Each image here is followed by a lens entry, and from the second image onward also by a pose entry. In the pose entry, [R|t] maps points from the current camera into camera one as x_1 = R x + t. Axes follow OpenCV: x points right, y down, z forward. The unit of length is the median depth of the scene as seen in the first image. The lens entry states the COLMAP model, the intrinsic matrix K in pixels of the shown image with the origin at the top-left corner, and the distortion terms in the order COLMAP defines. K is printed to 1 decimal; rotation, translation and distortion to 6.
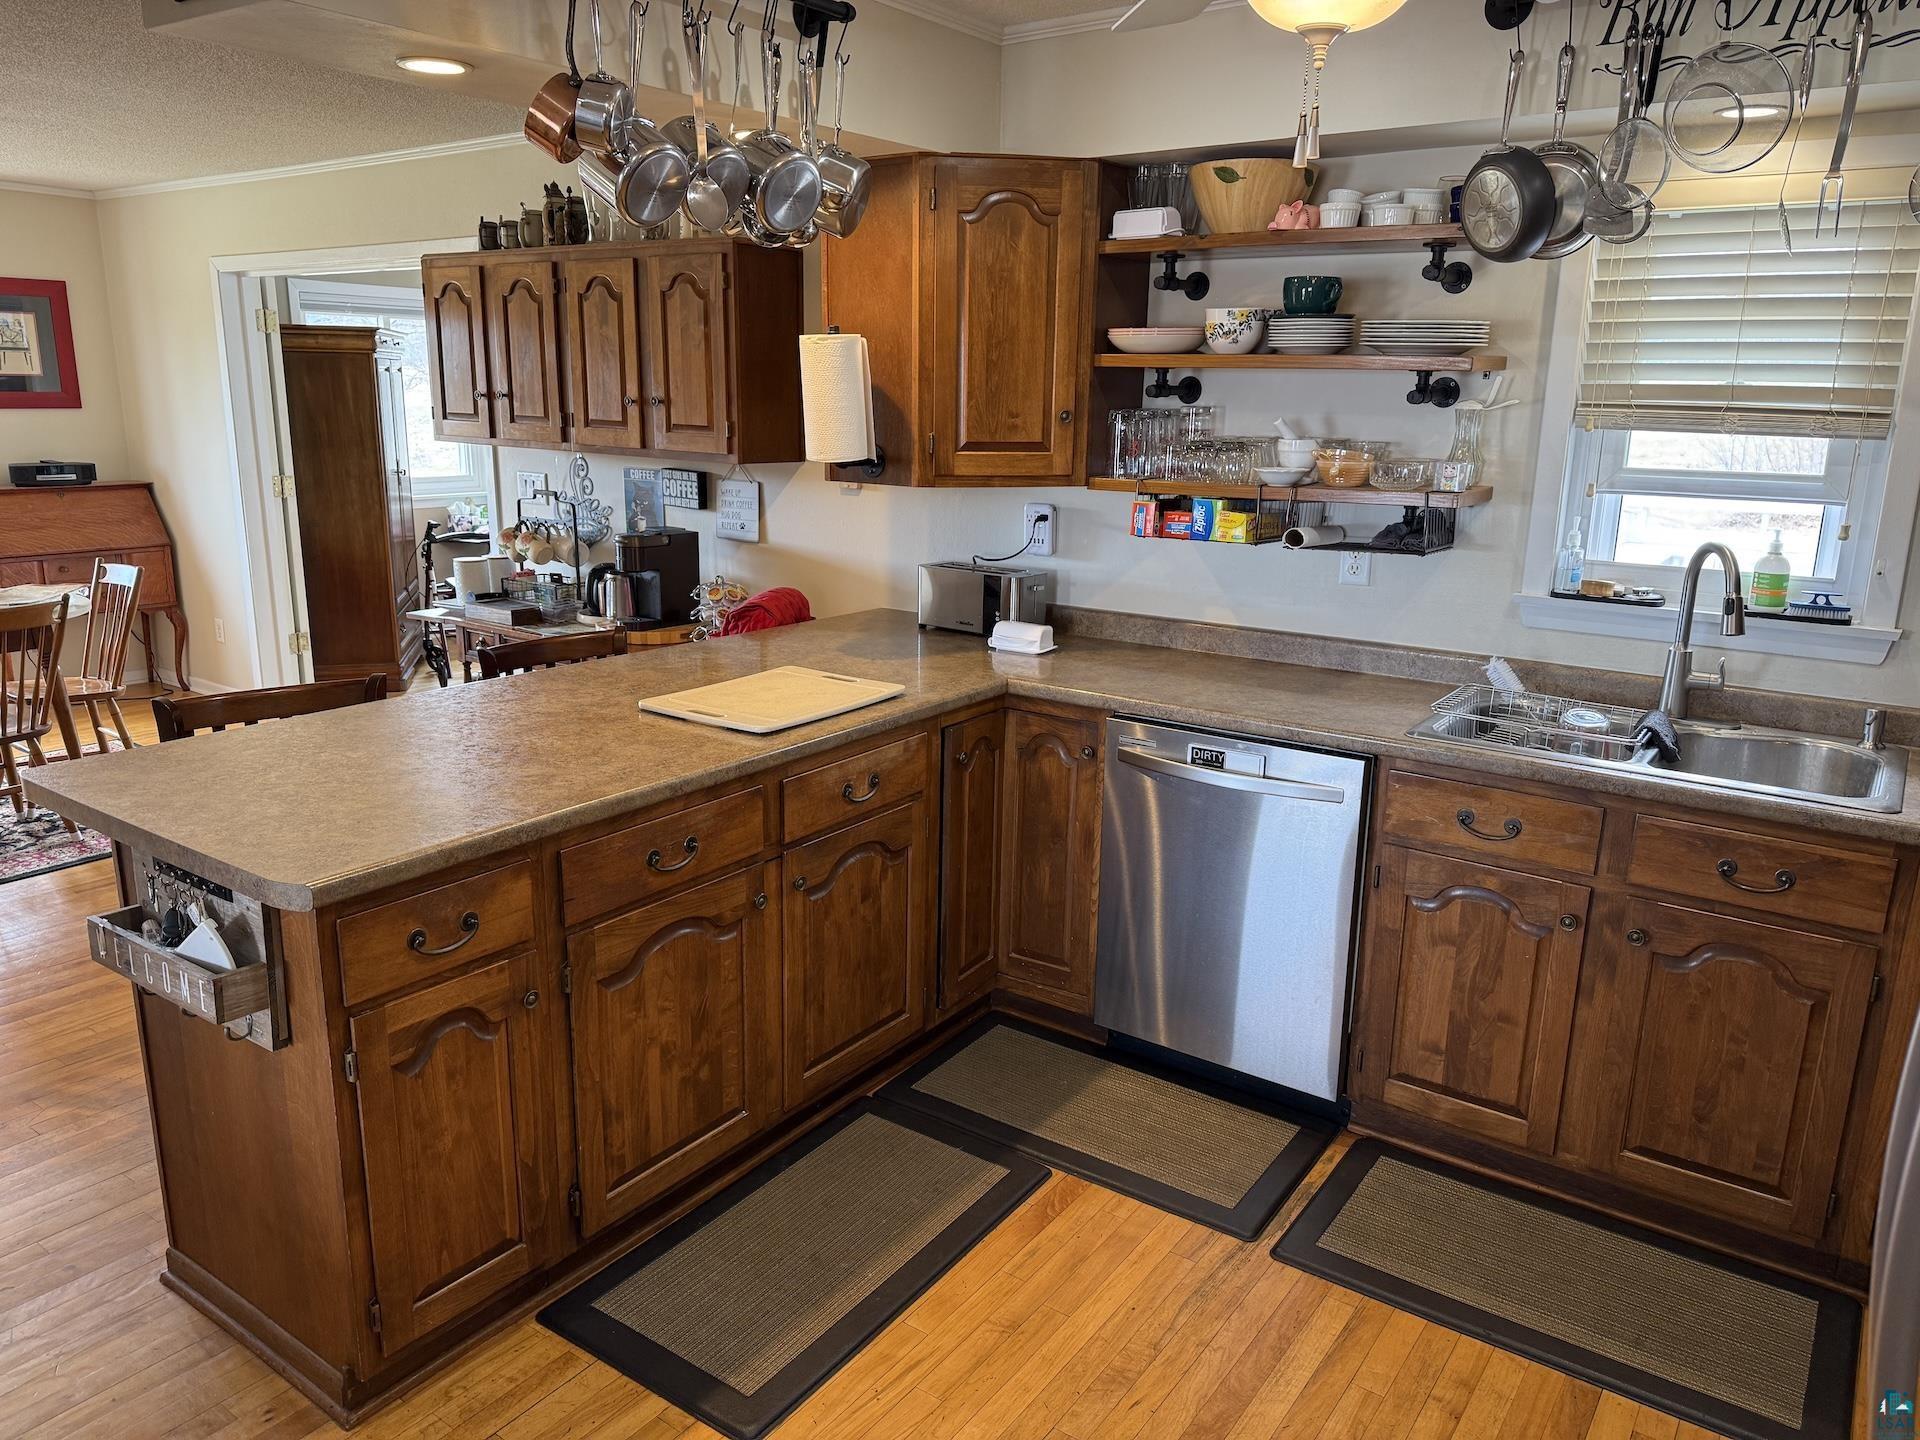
lens RADIAL K [[1350.5, 0, 946.8], [0, 1350.5, 733.1], [0, 0, 1]] dist [0.077766, -0.122152]
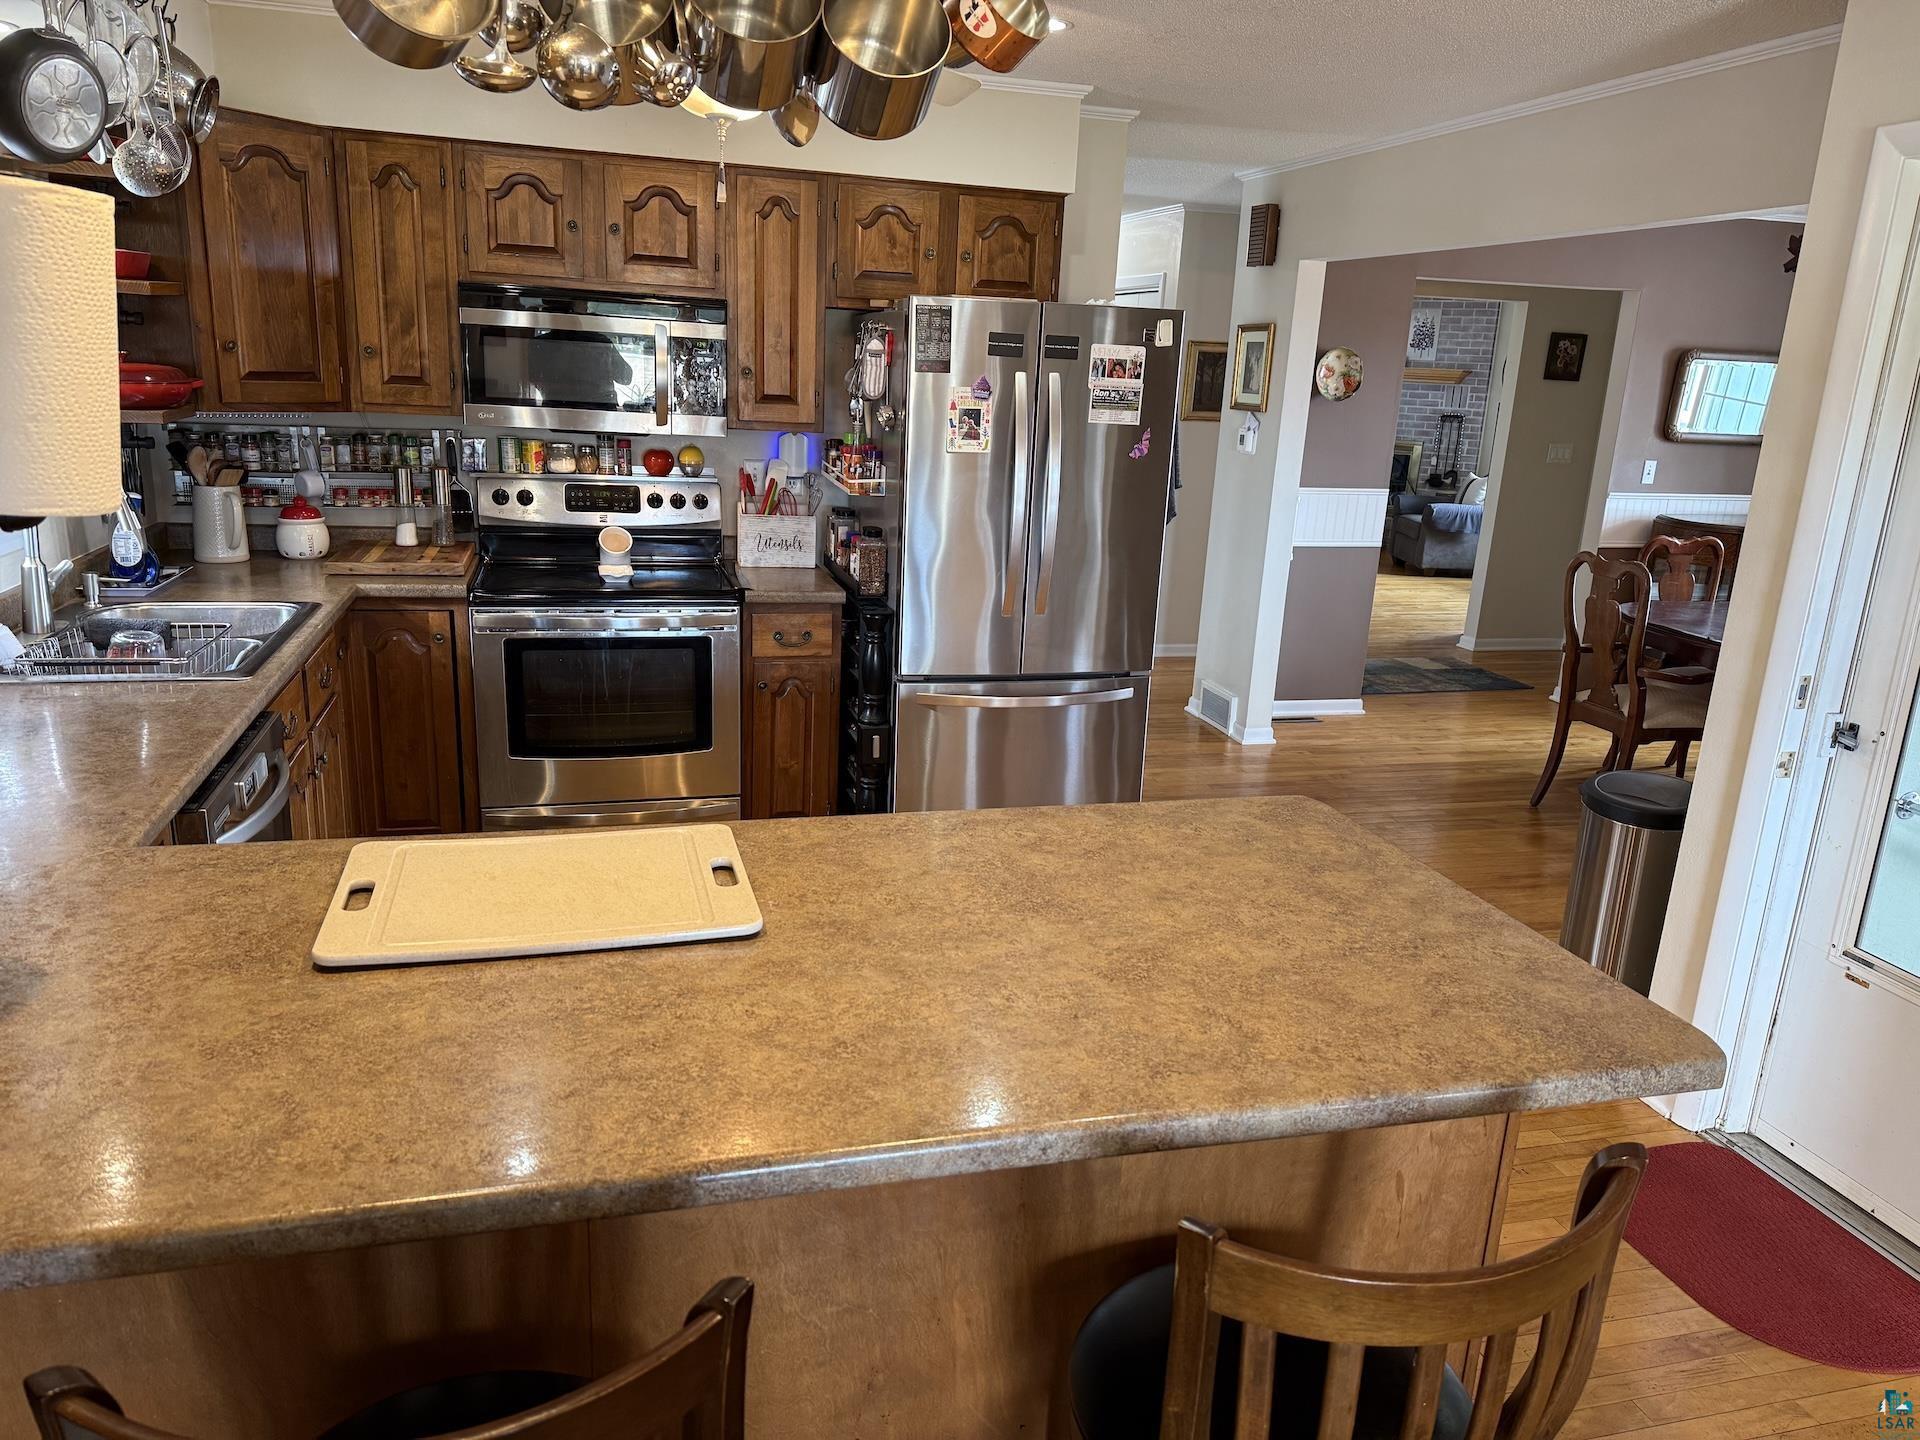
lens RADIAL K [[1349.4, 0, 960.0], [0, 1349.4, 720.0], [0, 0, 1]] dist [0.070392, -0.066119]
pose [[-0.782496, -0.210519, 0.585988, -0.608749], [0.095848, 0.889169, 0.447428, -0.345374], [-0.615234, 0.406276, -0.675593, 1.298252]]
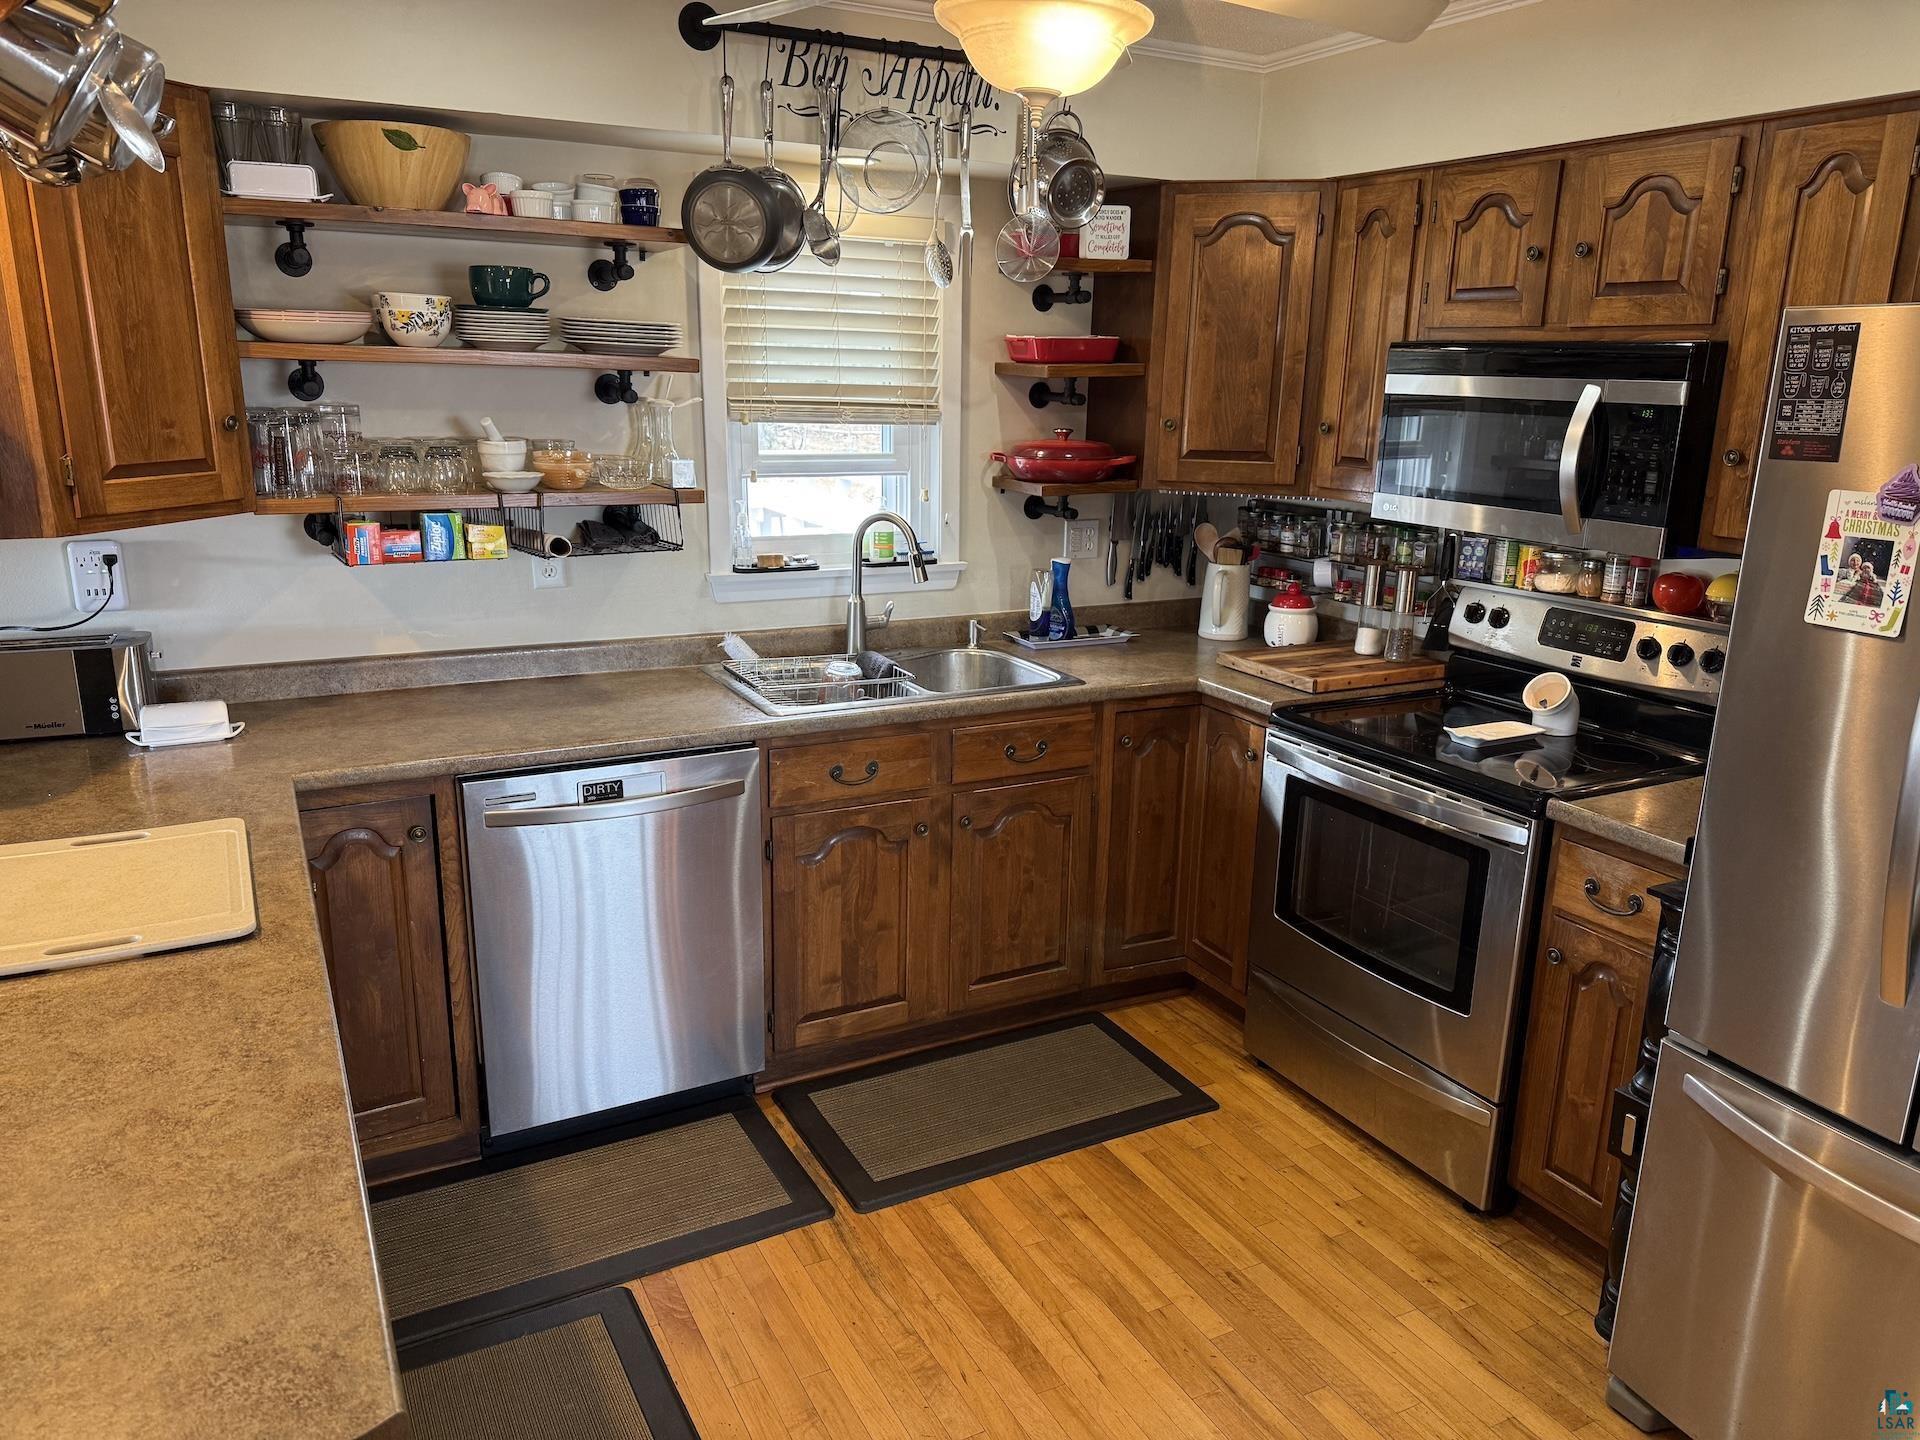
lens RADIAL K [[1346.2, 0, 960.0], [0, 1346.2, 720.0], [0, 0, 1]] dist [0.113156, -0.161962]
pose [[0.430647, -0.231001, 0.872457, -0.508665], [0.207547, 0.966129, 0.153357, -0.122009], [-0.878332, 0.115033, 0.464005, 0.350173]]
